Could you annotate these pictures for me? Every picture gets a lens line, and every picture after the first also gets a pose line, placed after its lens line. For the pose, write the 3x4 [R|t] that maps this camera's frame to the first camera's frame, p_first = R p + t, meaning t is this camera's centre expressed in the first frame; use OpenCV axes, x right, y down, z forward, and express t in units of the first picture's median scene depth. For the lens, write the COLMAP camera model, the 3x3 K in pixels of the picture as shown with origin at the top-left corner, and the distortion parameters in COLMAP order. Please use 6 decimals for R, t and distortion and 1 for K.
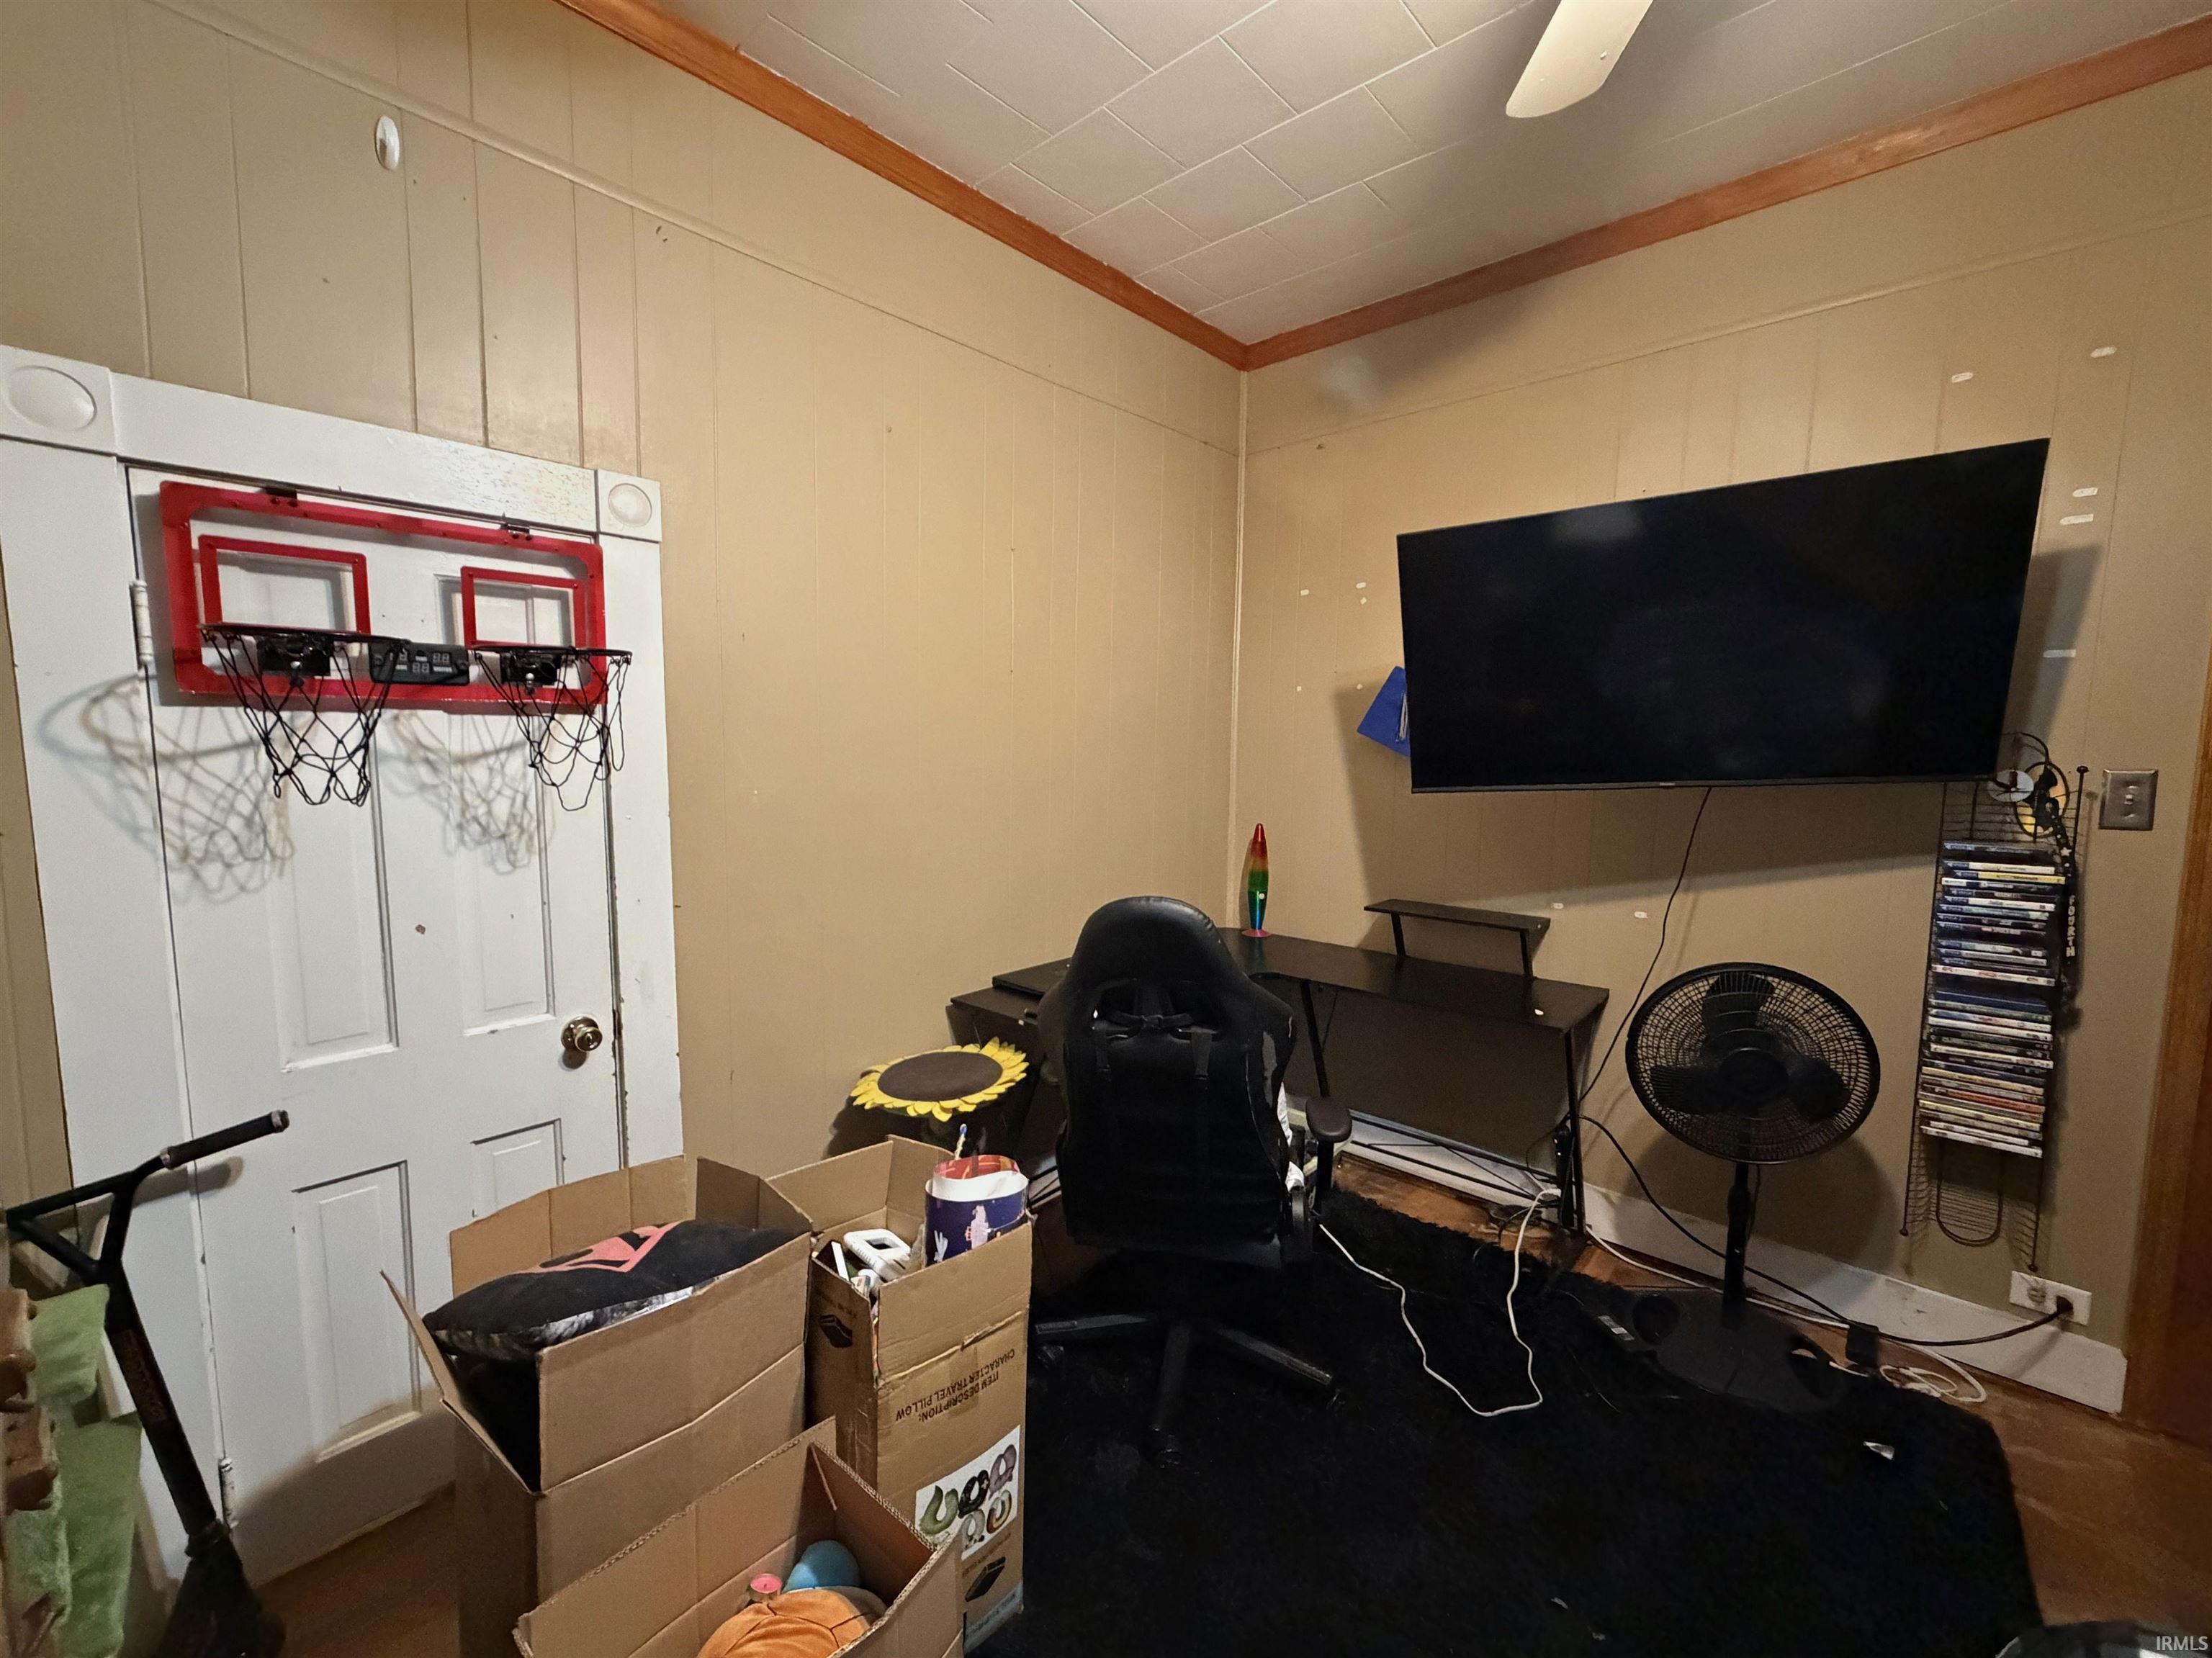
lens RADIAL K [[918.1, 0, 1101.7], [0, 918.1, 827.5], [0, 0, 1]] dist [0.000030, 0.000162]
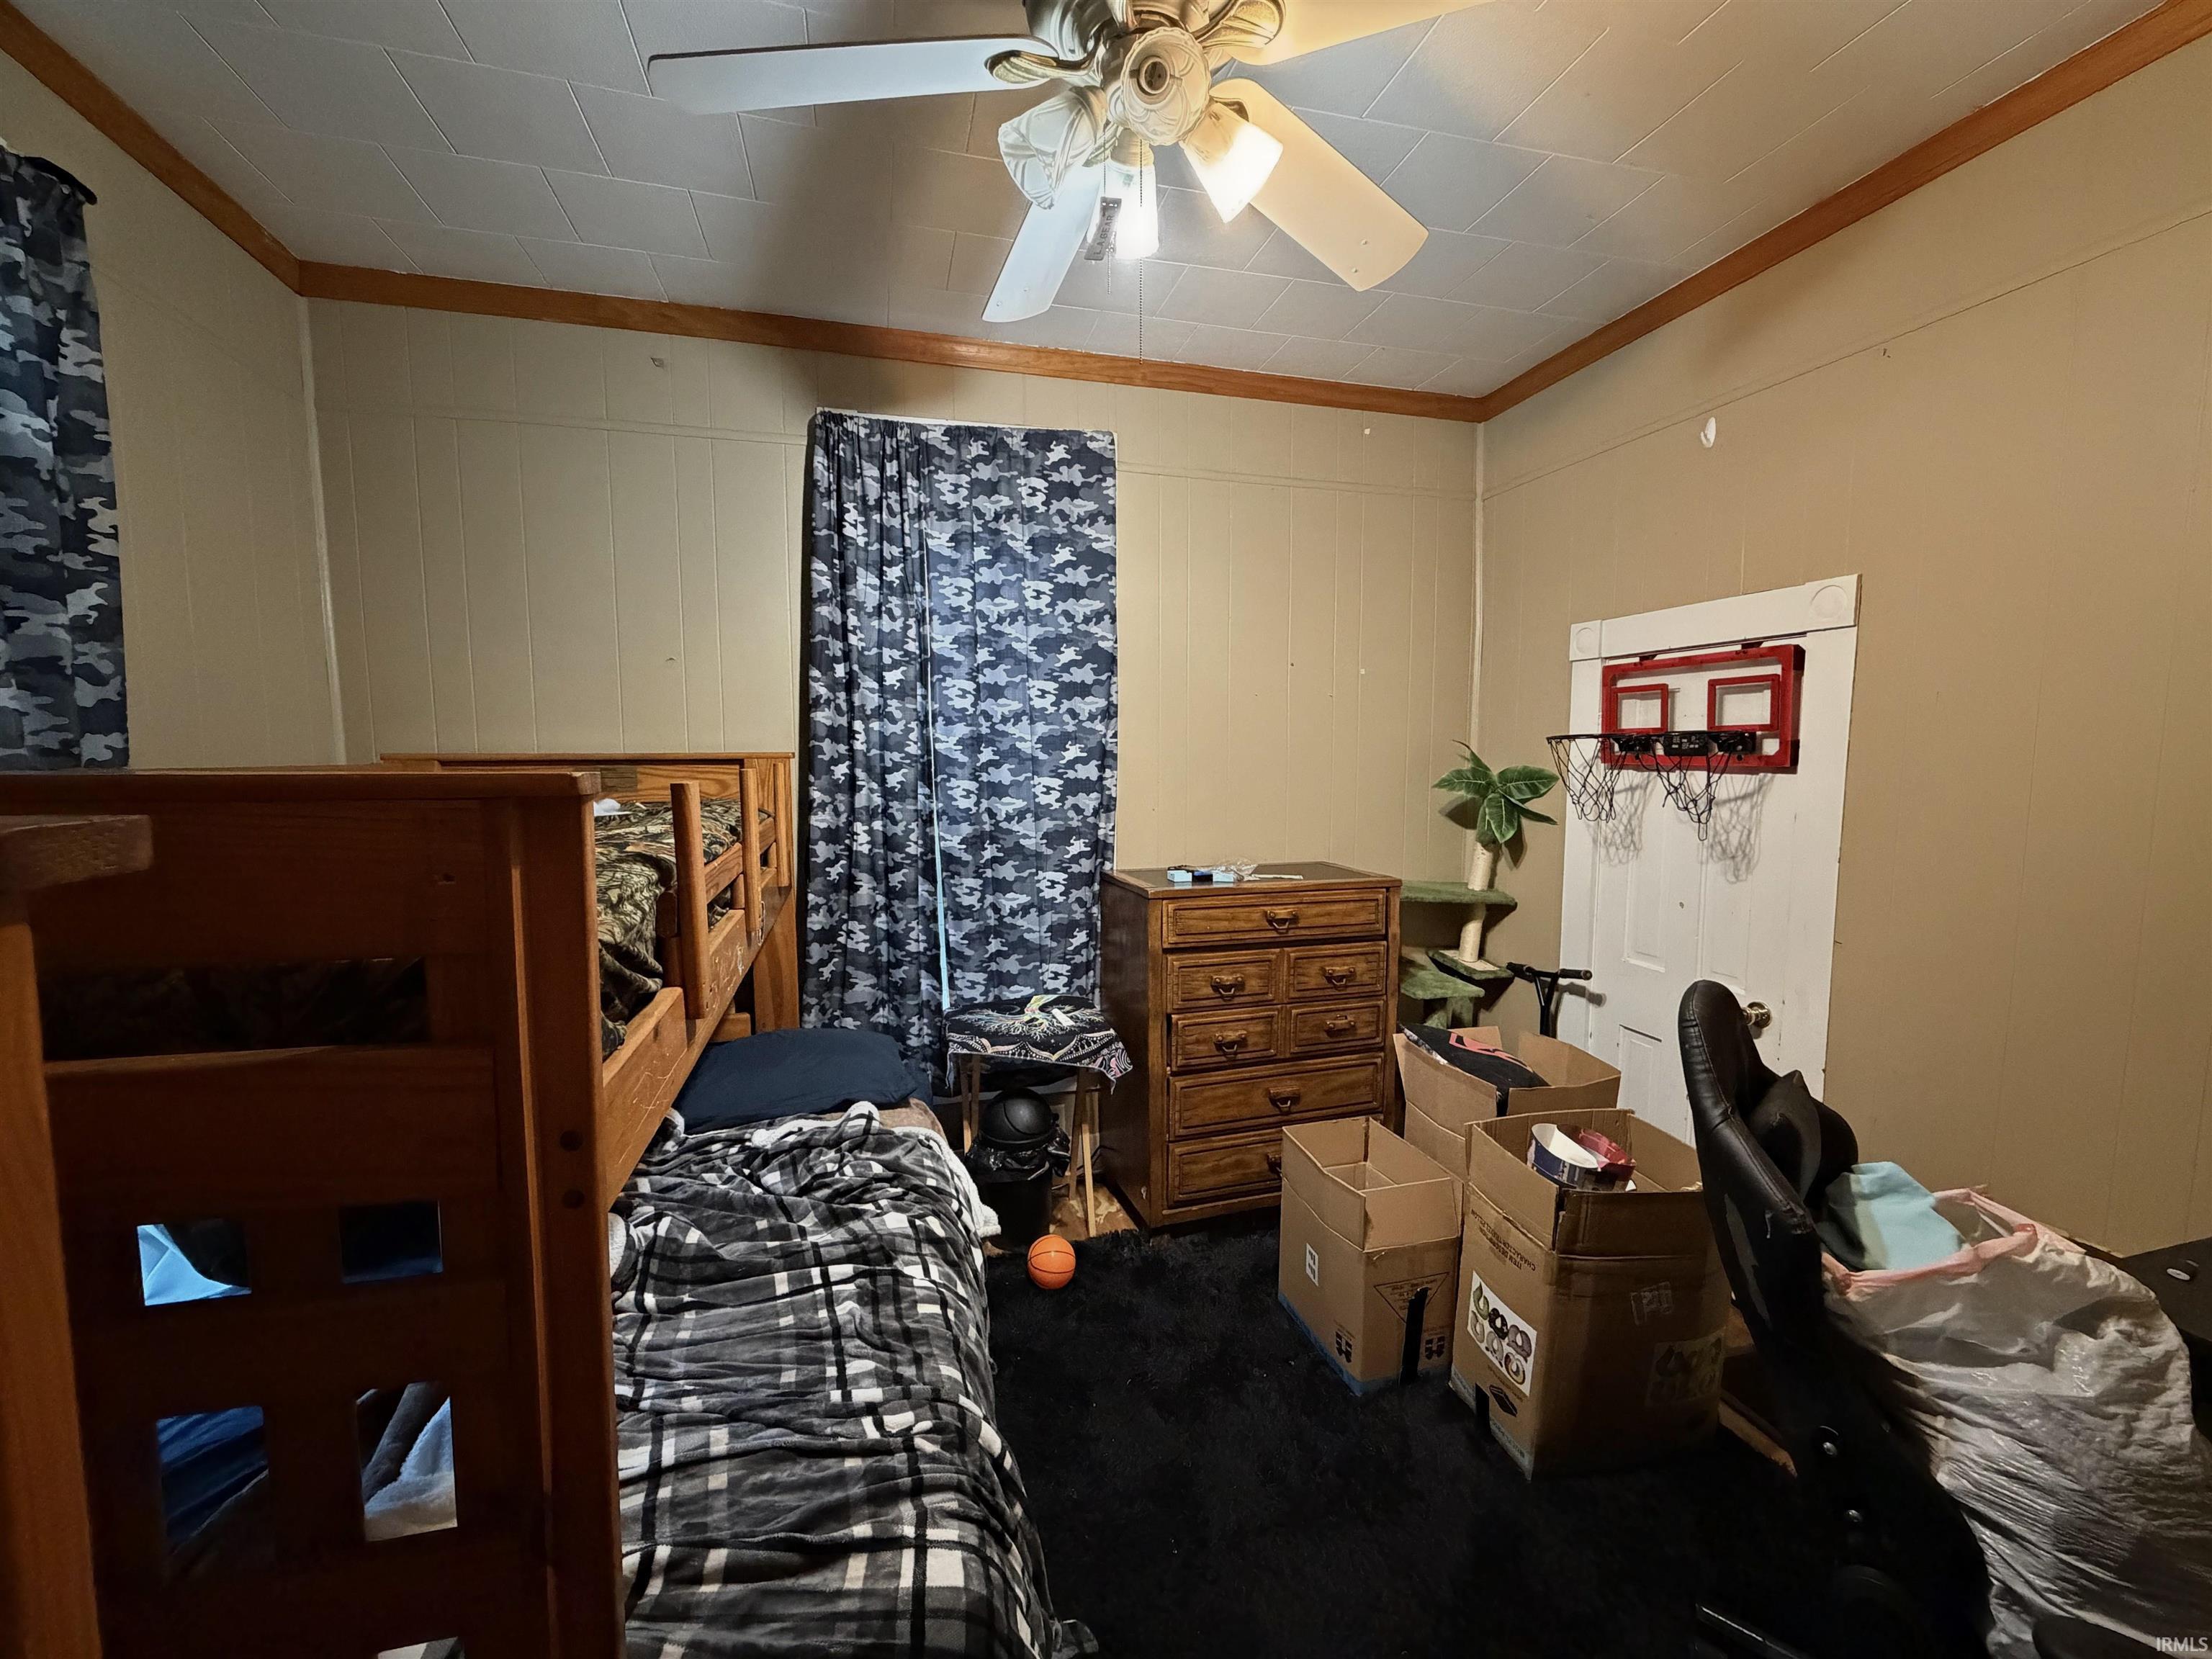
lens RADIAL K [[918.2, 0, 1101.7], [0, 918.2, 828.0], [0, 0, 1]] dist [0.000030, 0.000162]
pose [[-0.547331, 0.062725, -0.834562, 1.184548], [-0.087288, 0.987471, 0.131463, -0.149691], [0.832352, 0.144801, -0.534998, 1.005235]]
